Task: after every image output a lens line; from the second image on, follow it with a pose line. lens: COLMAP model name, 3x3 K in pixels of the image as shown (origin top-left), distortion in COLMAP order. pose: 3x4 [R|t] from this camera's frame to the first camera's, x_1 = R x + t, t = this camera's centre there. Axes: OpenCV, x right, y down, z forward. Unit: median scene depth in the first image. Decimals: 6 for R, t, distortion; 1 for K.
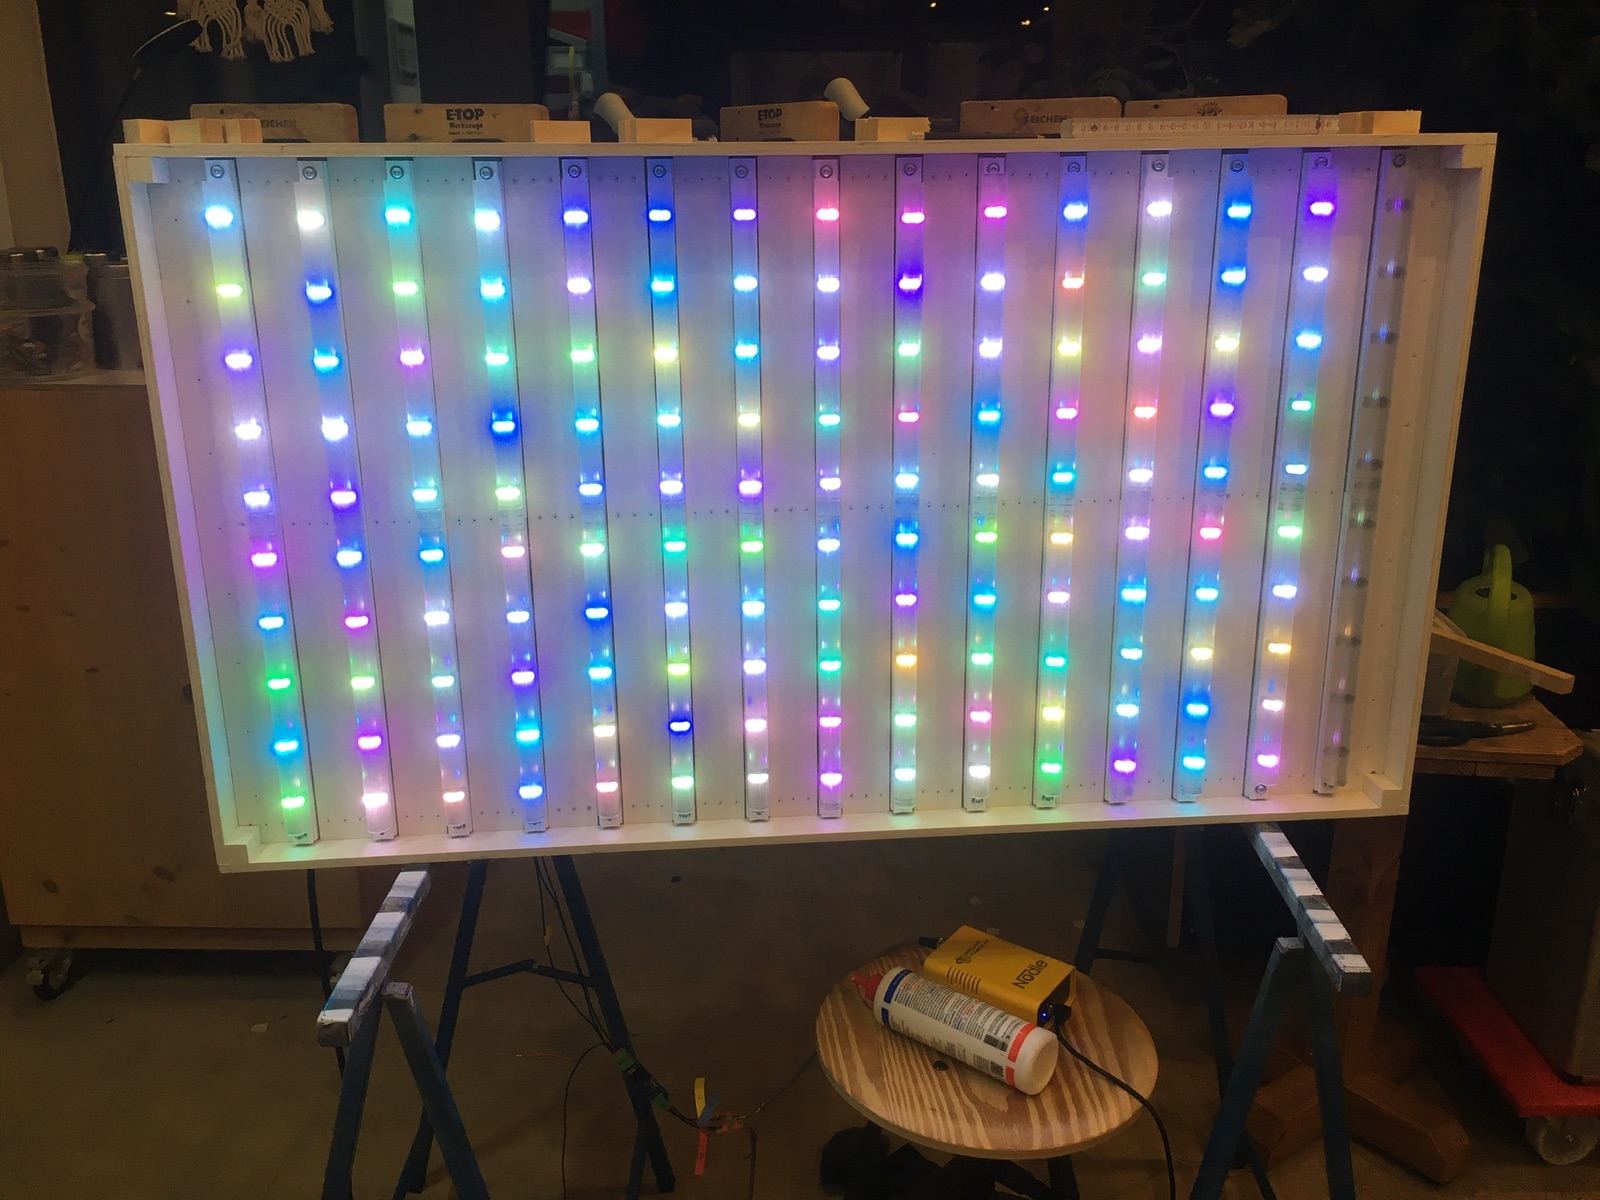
lens RADIAL K [[1356.8, 0, 798.4], [0, 1356.8, 598.6], [0, 0, 1]] dist [0.081415, -0.110508]
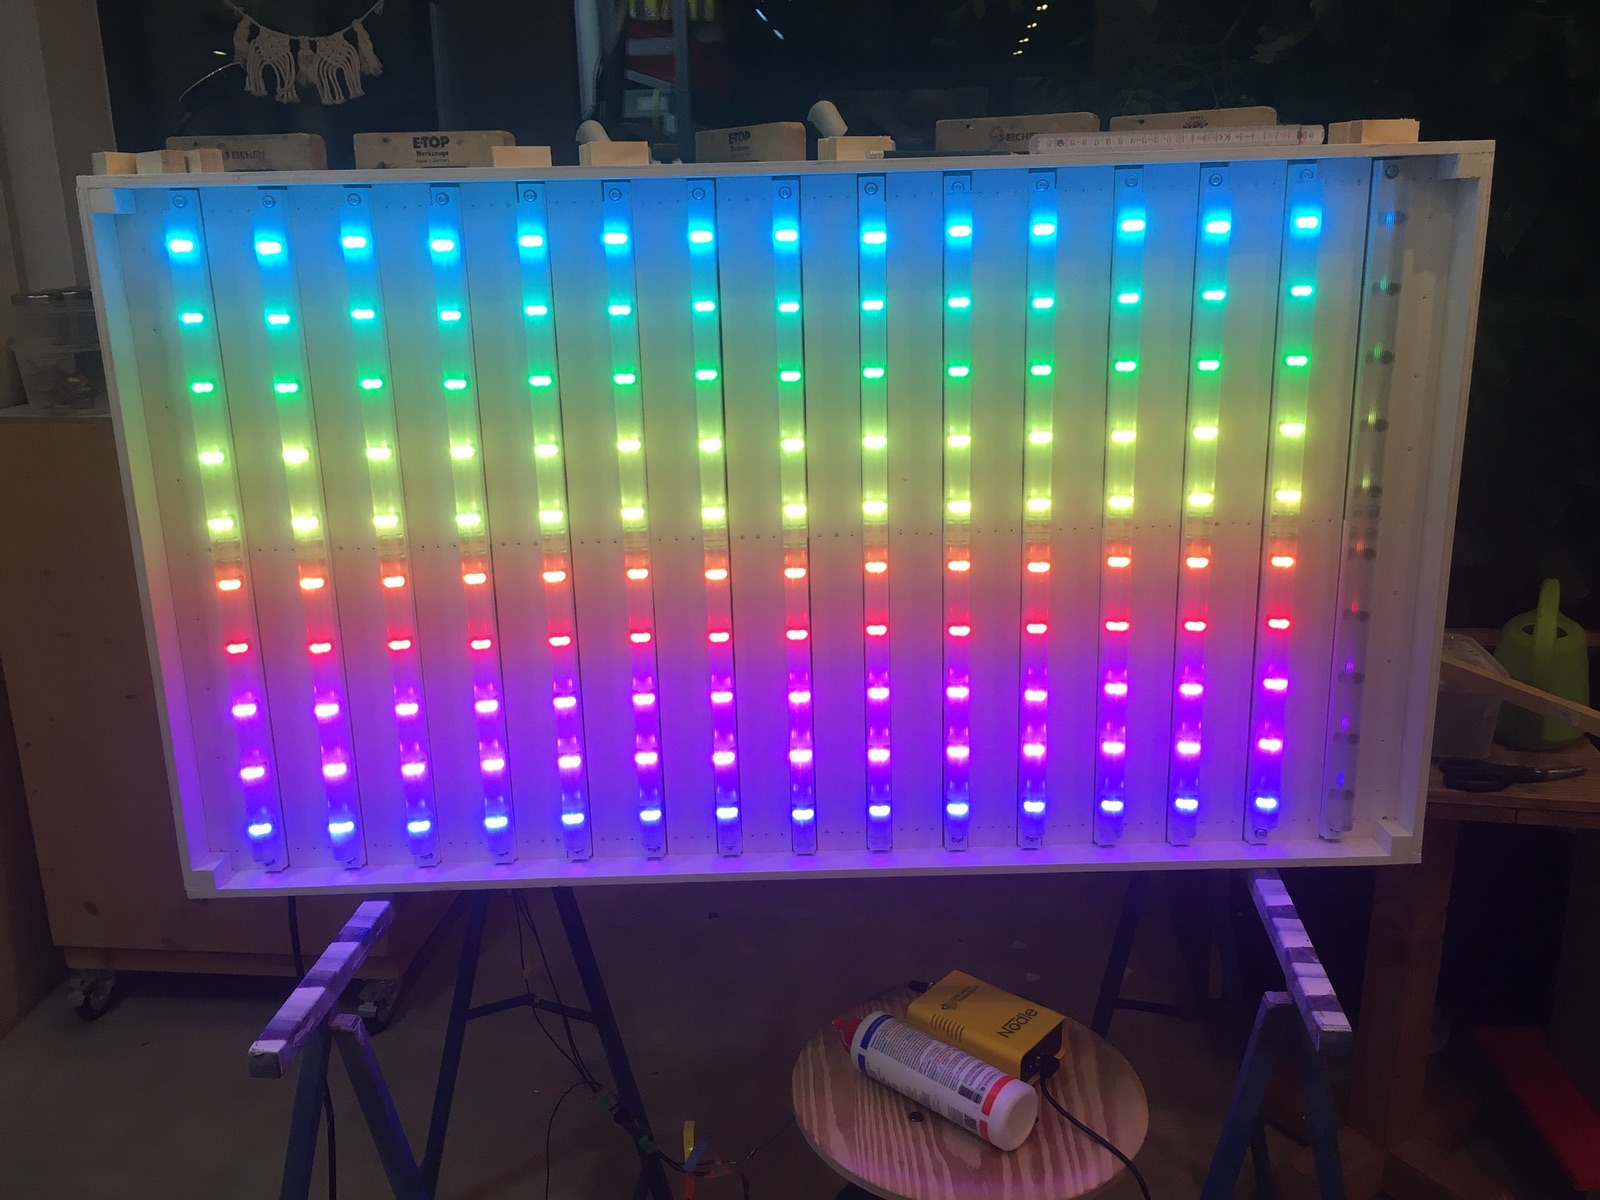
lens RADIAL K [[1356.8, 0, 801.3], [0, 1356.8, 599.9], [0, 0, 1]] dist [0.081415, -0.110508]
pose [[0.997160, 0.005514, -0.075113, 0.096541], [-0.007433, 0.999652, -0.025293, 0.004122], [0.074948, 0.025780, 0.996854, 0.028149]]
